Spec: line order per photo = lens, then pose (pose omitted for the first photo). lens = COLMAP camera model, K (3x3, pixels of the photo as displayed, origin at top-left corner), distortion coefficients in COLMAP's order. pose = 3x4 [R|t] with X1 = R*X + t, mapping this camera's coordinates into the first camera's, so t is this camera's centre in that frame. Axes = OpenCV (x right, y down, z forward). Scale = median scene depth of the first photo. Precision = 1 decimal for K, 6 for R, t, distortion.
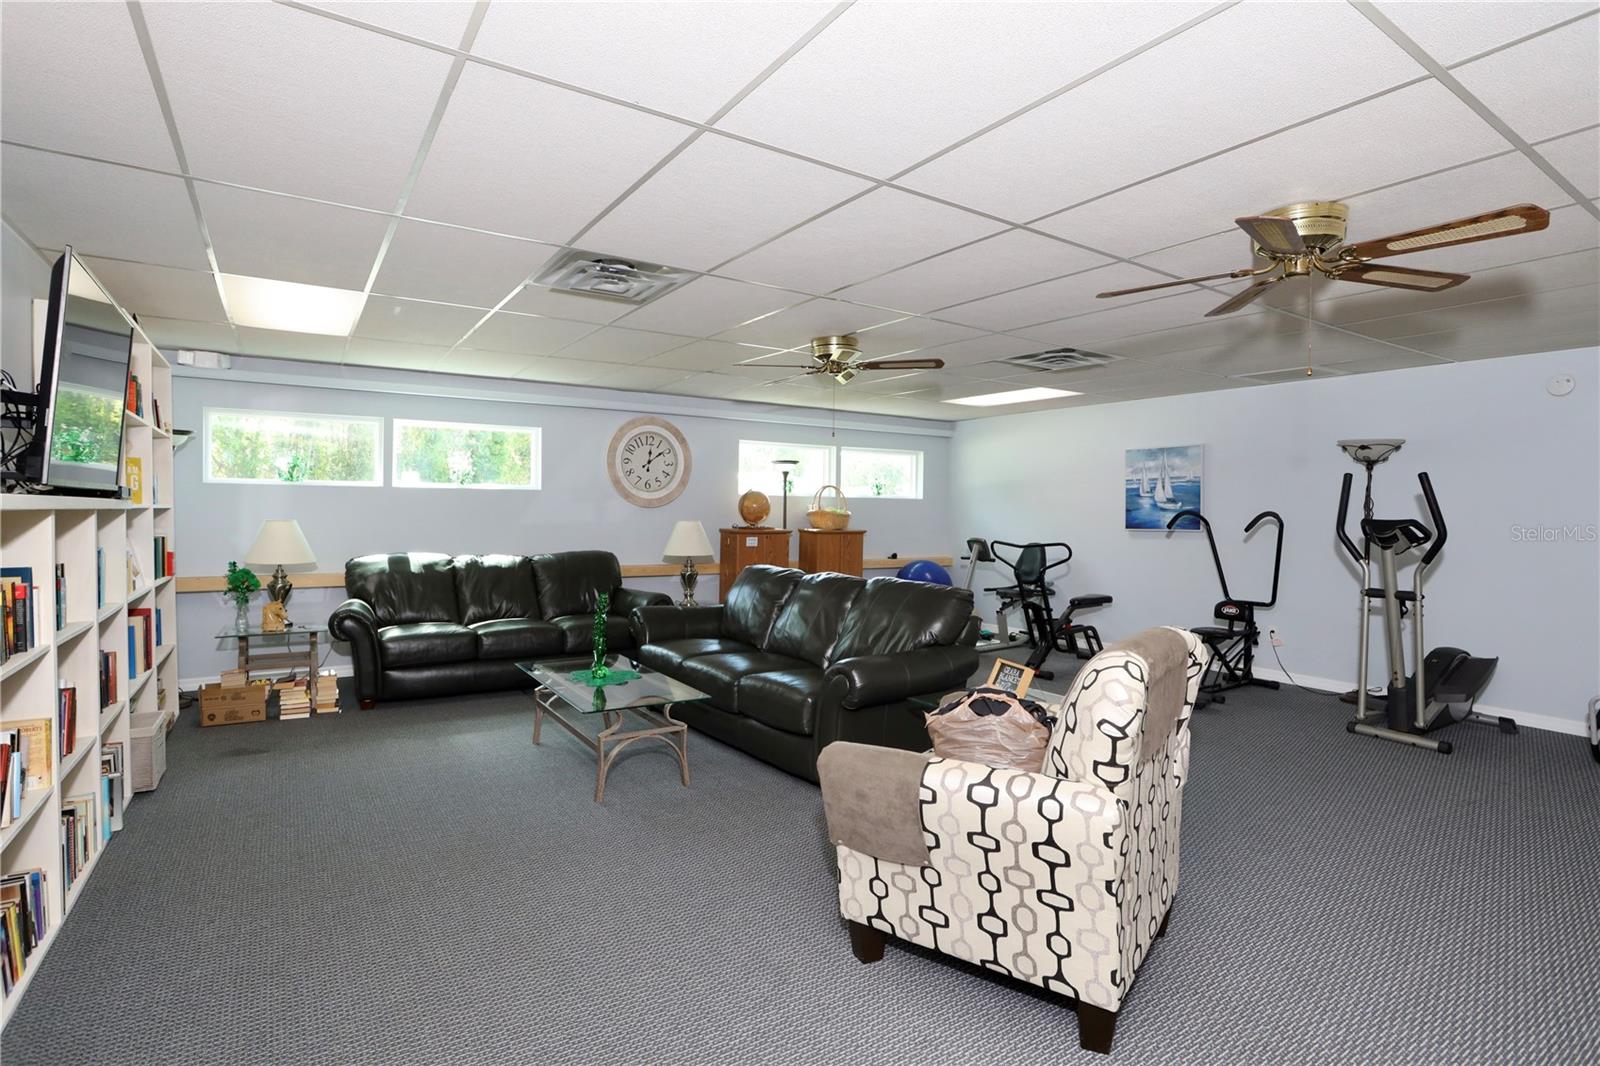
lens RADIAL K [[808.0, 0, 800.6], [0, 808.0, 510.2], [0, 0, 1]] dist [-0.080381, 0.000342]
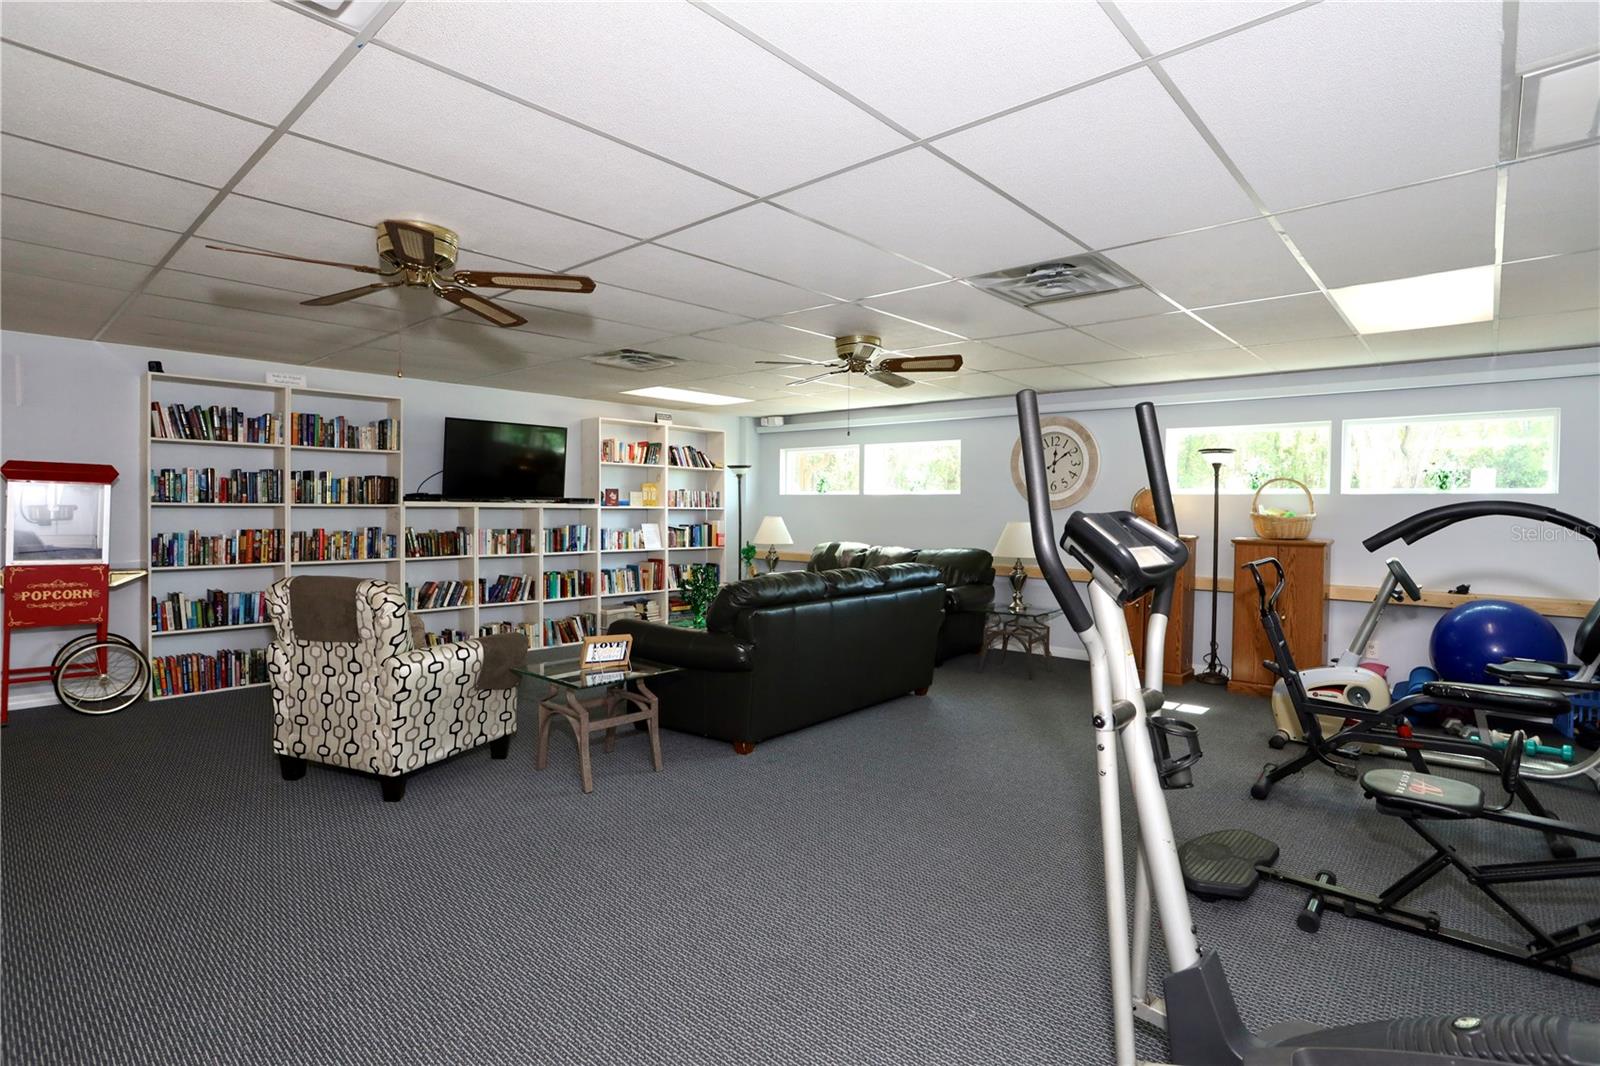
lens RADIAL K [[787.5, 0, 787.5], [0, 787.5, 530.3], [0, 0, 1]] dist [-0.024242, 0.001685]
pose [[0.263404, 0.020034, -0.964477, 0.663415], [-0.008287, 0.999794, 0.018505, 0.007105], [0.964650, 0.003119, 0.263516, 0.440686]]
